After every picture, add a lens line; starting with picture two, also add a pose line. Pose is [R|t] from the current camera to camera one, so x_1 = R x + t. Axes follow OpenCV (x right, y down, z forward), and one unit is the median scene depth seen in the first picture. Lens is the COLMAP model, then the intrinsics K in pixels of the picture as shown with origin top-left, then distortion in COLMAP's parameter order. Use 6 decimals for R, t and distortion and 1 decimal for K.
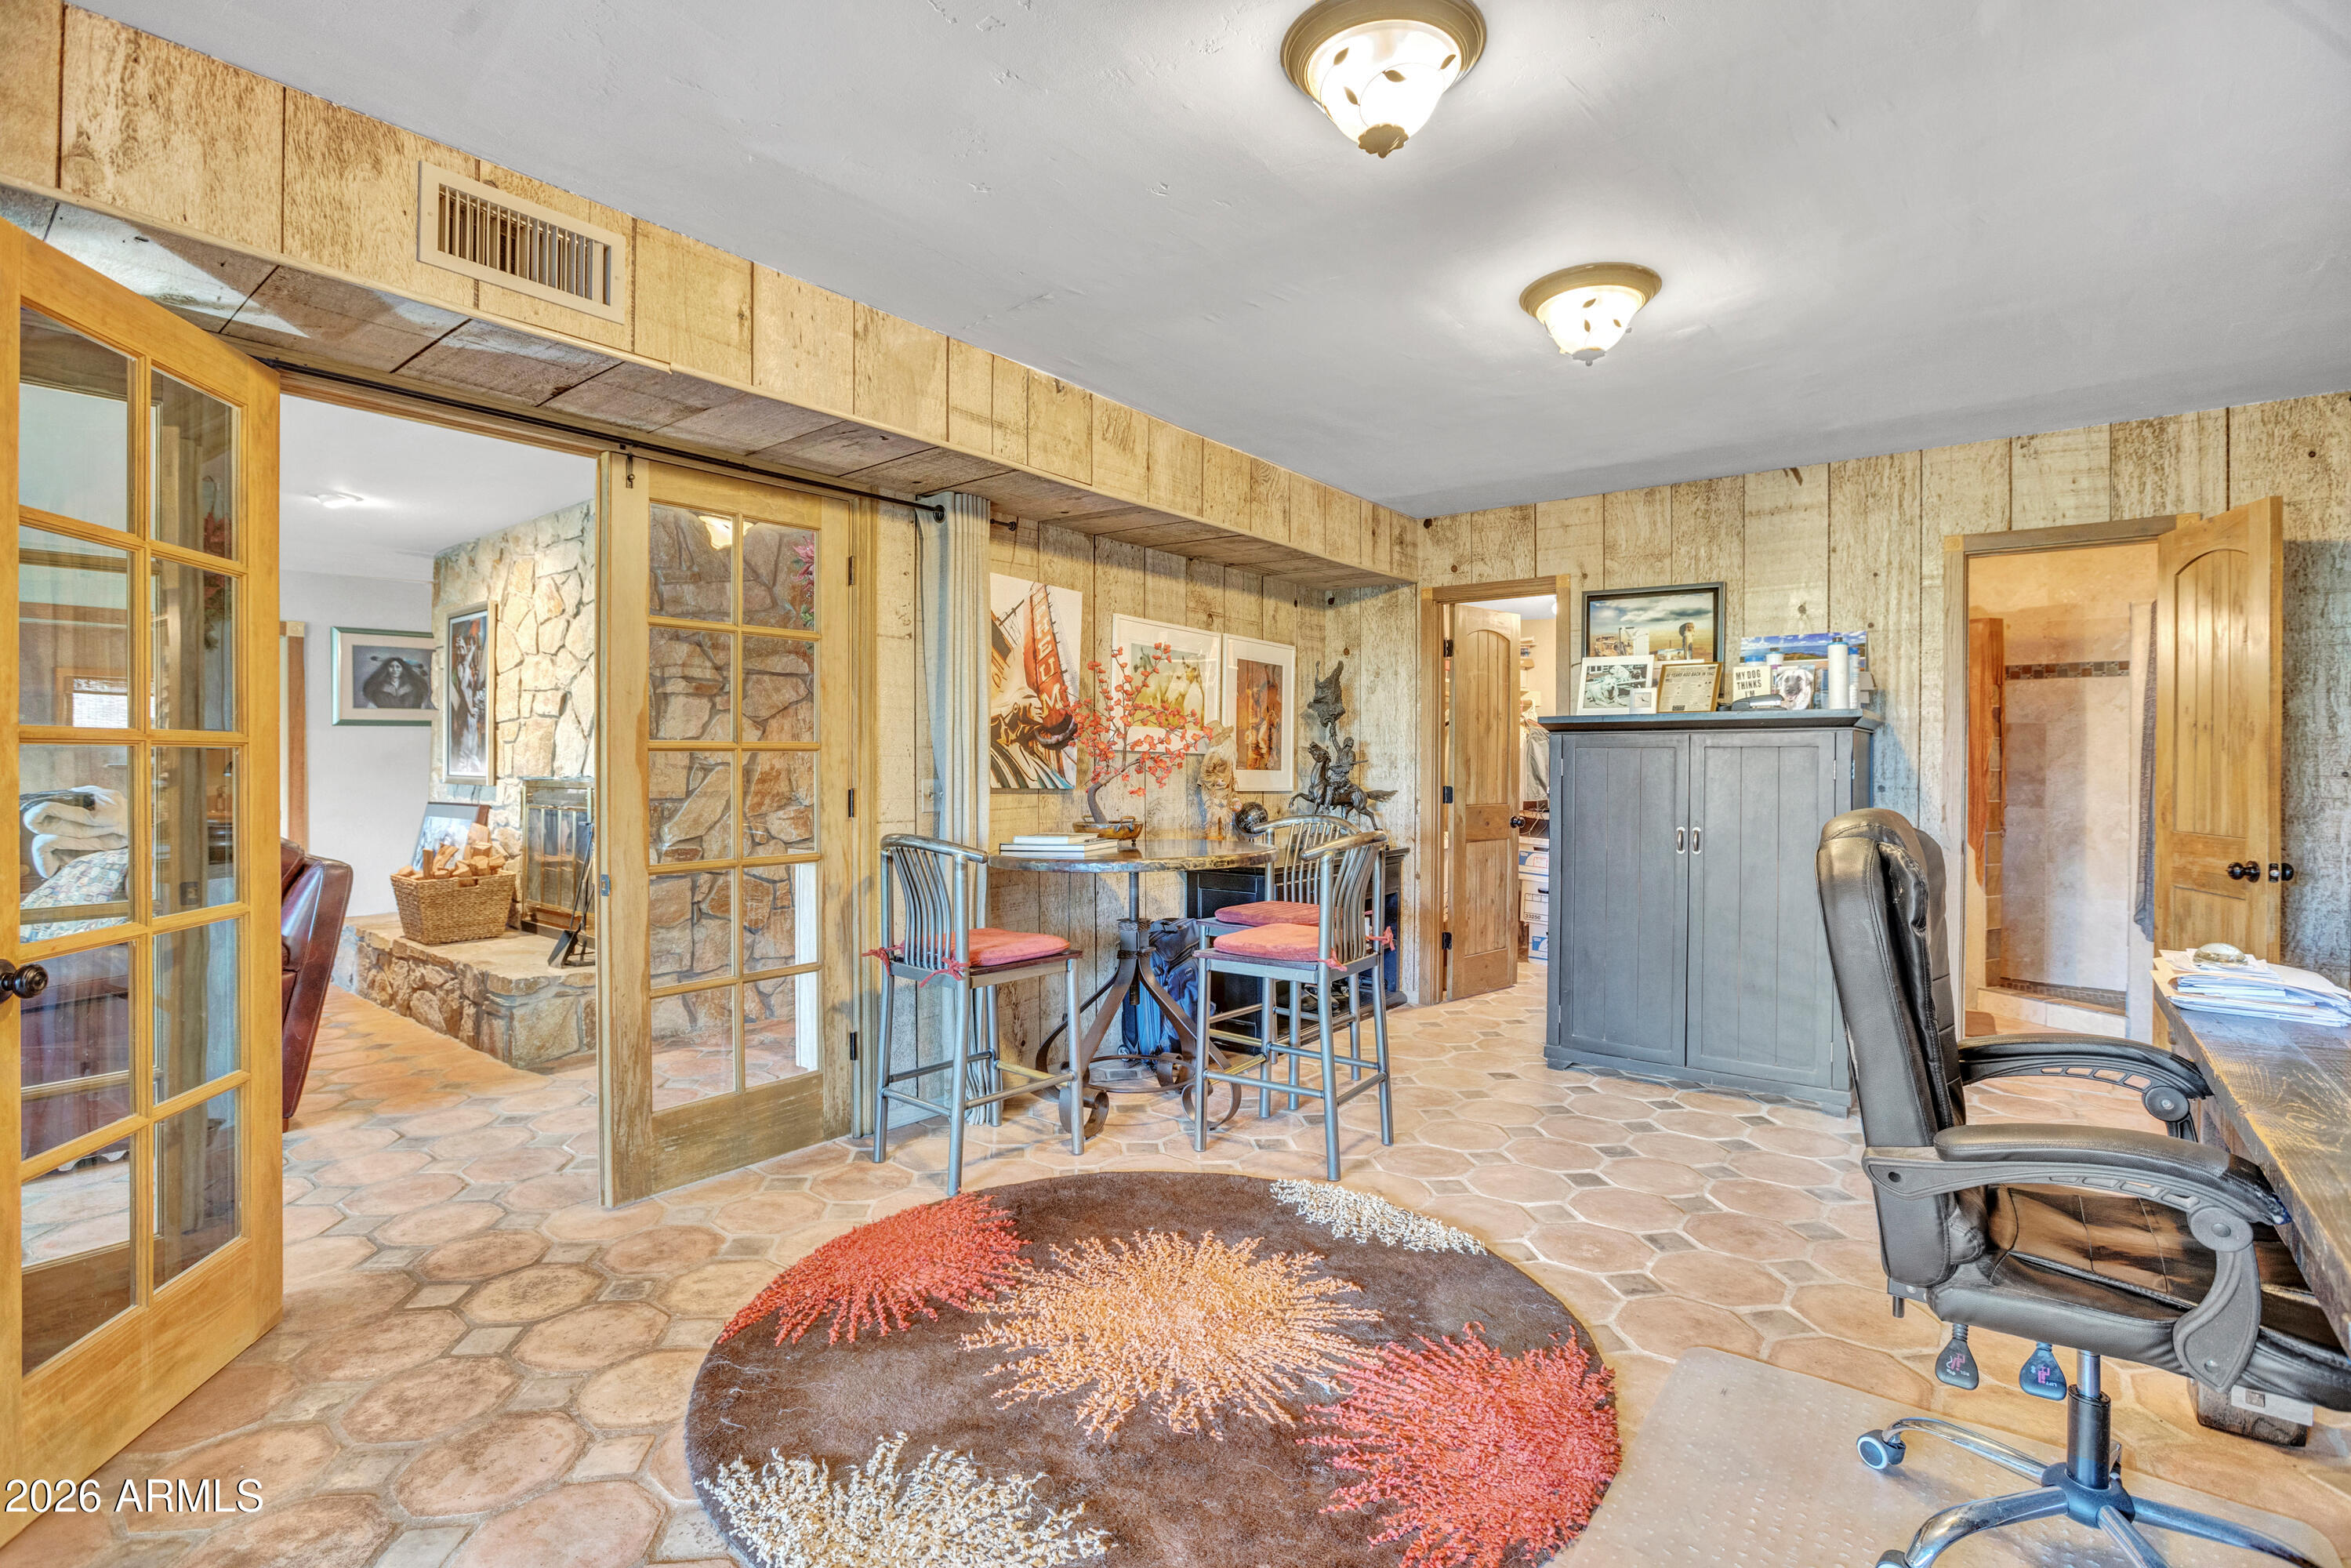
lens RADIAL K [[1107.2, 0, 1166.6], [0, 1107.2, 769.7], [0, 0, 1]] dist [-0.064546, 0.027375]
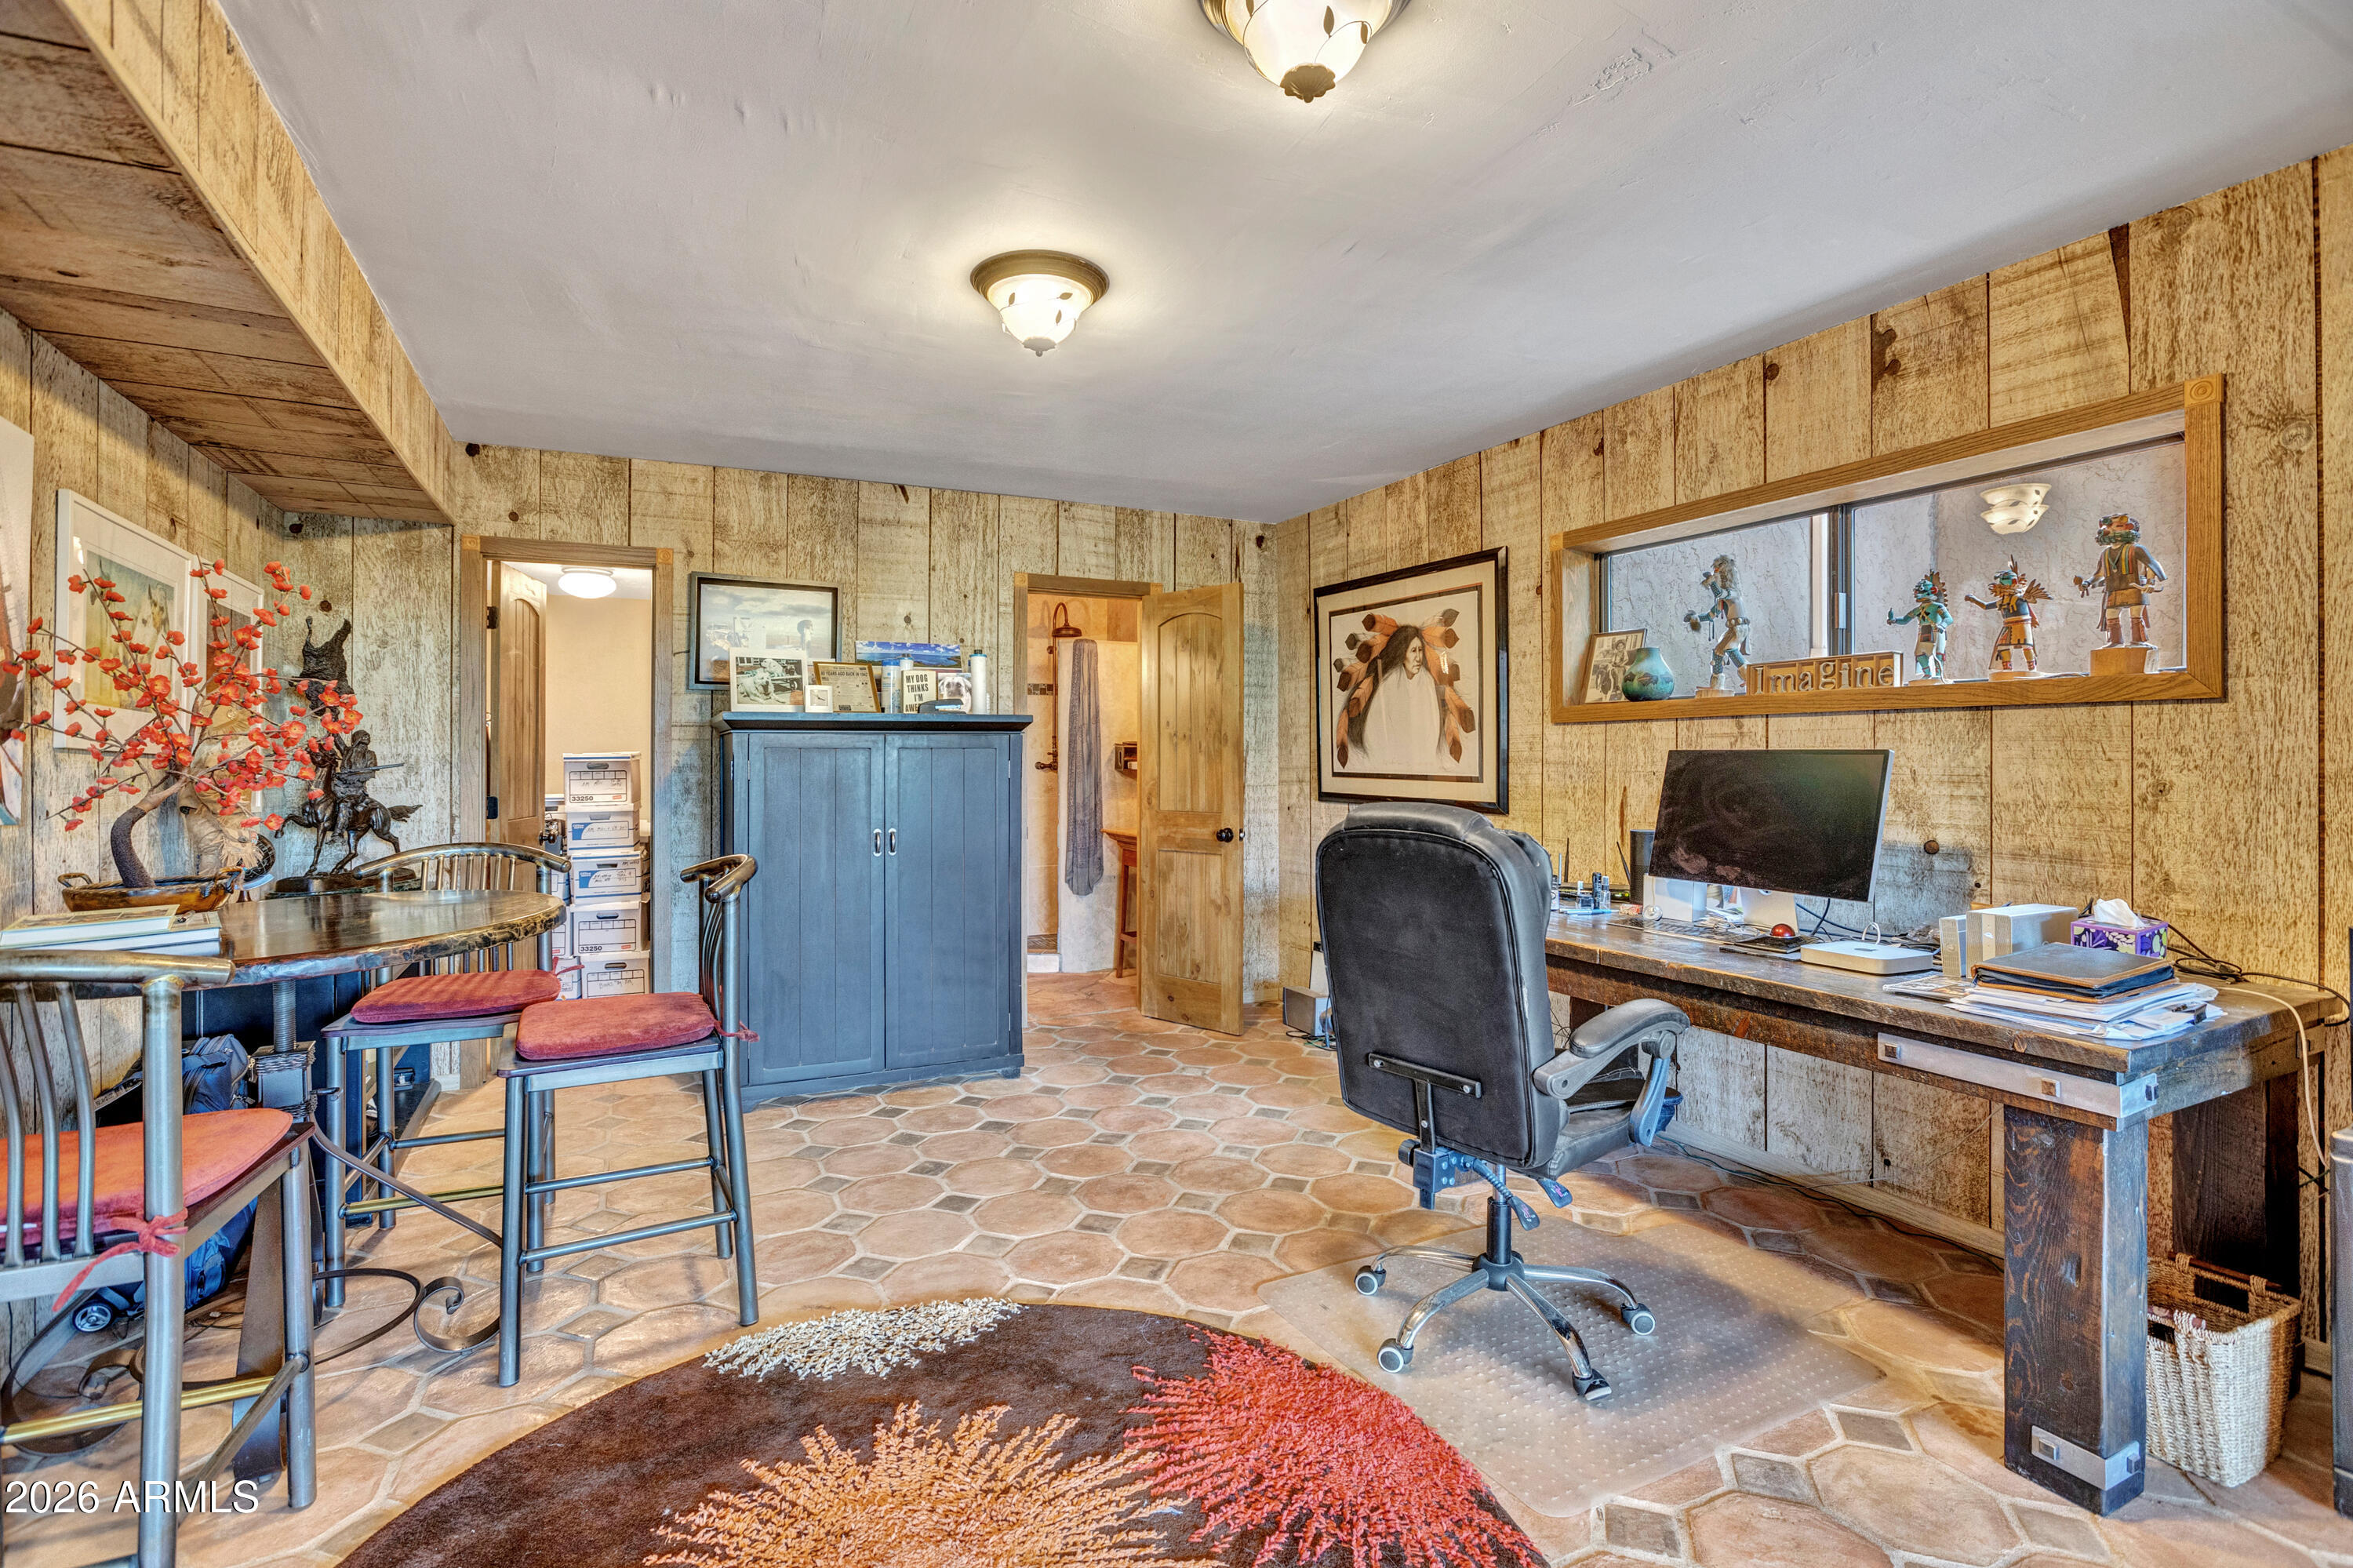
lens RADIAL K [[1111.7, 0, 1166.1], [0, 1111.7, 760.3], [0, 0, 1]] dist [-0.031586, 0.000527]
pose [[0.423101, -0.003301, 0.906077, -0.304848], [0.013278, 0.999909, -0.002558, -0.002858], [-0.905985, 0.013113, 0.423106, 0.316408]]
